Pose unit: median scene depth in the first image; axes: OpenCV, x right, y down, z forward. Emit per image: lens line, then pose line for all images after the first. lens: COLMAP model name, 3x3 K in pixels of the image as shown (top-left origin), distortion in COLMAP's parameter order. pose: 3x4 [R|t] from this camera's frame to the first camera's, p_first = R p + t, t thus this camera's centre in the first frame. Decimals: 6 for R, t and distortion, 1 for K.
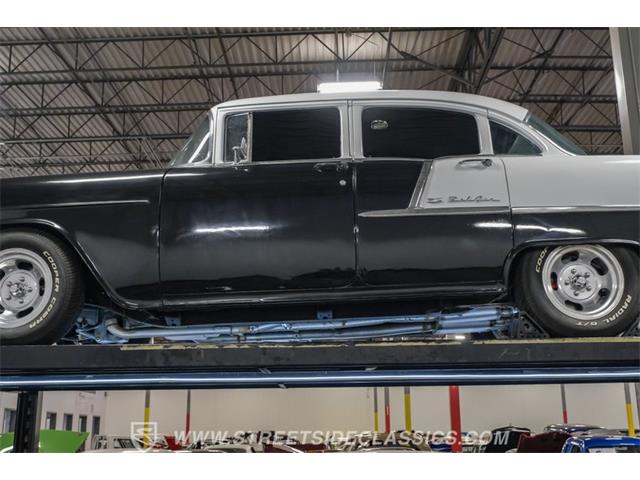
lens RADIAL K [[514.7, 0, 320.0], [0, 514.7, 240.0], [0, 0, 1]] dist [-0.003082, 0.000979]
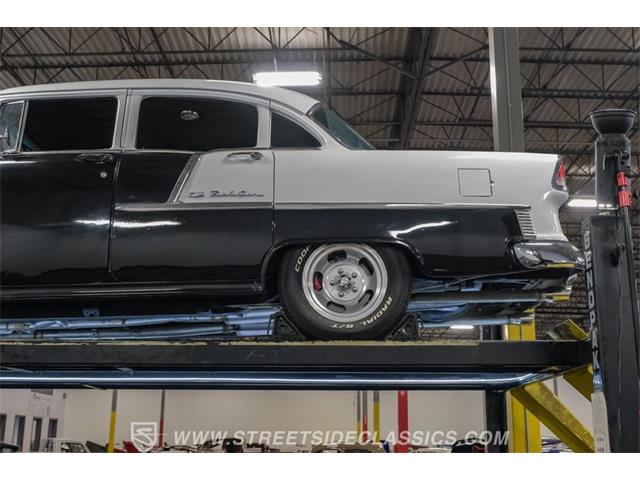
lens RADIAL K [[543.1, 0, 320.0], [0, 543.1, 240.0], [0, 0, 1]] dist [-0.007481, 0.000576]
pose [[0.999819, 0.017138, -0.008263, 0.314365], [-0.017120, 0.999851, 0.002264, 0.000821], [0.008301, -0.002122, 0.999963, -0.005117]]
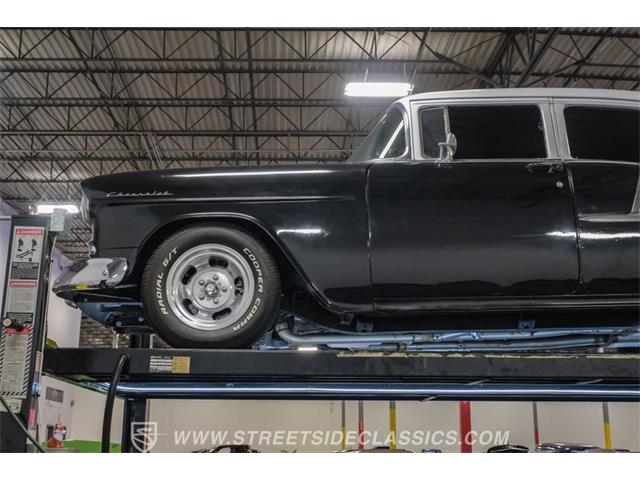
lens RADIAL K [[533.1, 0, 284.5], [0, 533.1, 252.3], [0, 0, 1]] dist [-0.003502, 0.008399]
pose [[0.999116, 0.028492, 0.030908, -0.333088], [-0.028759, 0.999552, 0.008241, 0.013088], [-0.030660, -0.009122, 0.999488, 0.027320]]
